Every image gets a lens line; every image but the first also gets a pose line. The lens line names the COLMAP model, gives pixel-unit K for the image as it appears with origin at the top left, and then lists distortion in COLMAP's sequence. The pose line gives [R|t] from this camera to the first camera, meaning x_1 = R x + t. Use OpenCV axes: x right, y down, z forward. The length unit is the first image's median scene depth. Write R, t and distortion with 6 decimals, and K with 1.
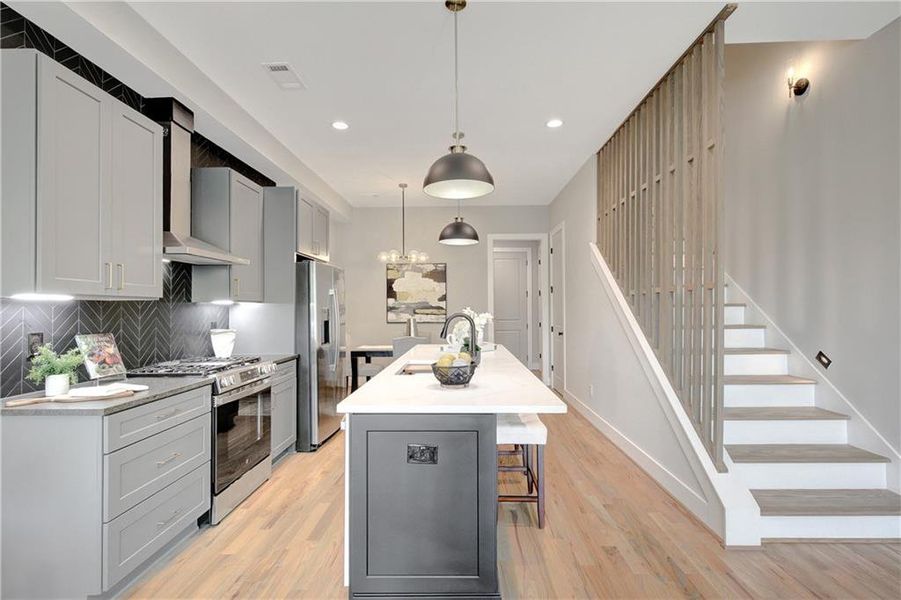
lens RADIAL K [[424.3, 0, 465.0], [0, 424.3, 297.9], [0, 0, 1]] dist [0.000065, 0.000053]
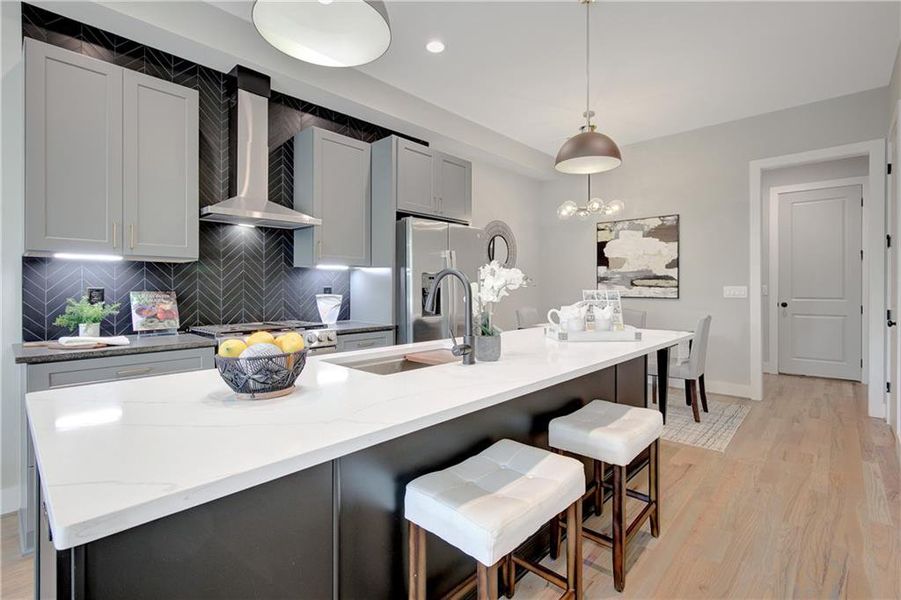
lens RADIAL K [[424.3, 0, 465.0], [0, 424.3, 297.9], [0, 0, 1]] dist [0.000065, 0.000053]
pose [[0.741991, 0.021396, -0.670069, 0.293454], [0.013131, 0.998835, 0.046434, 0.034588], [0.670282, -0.043252, 0.740845, 0.413348]]
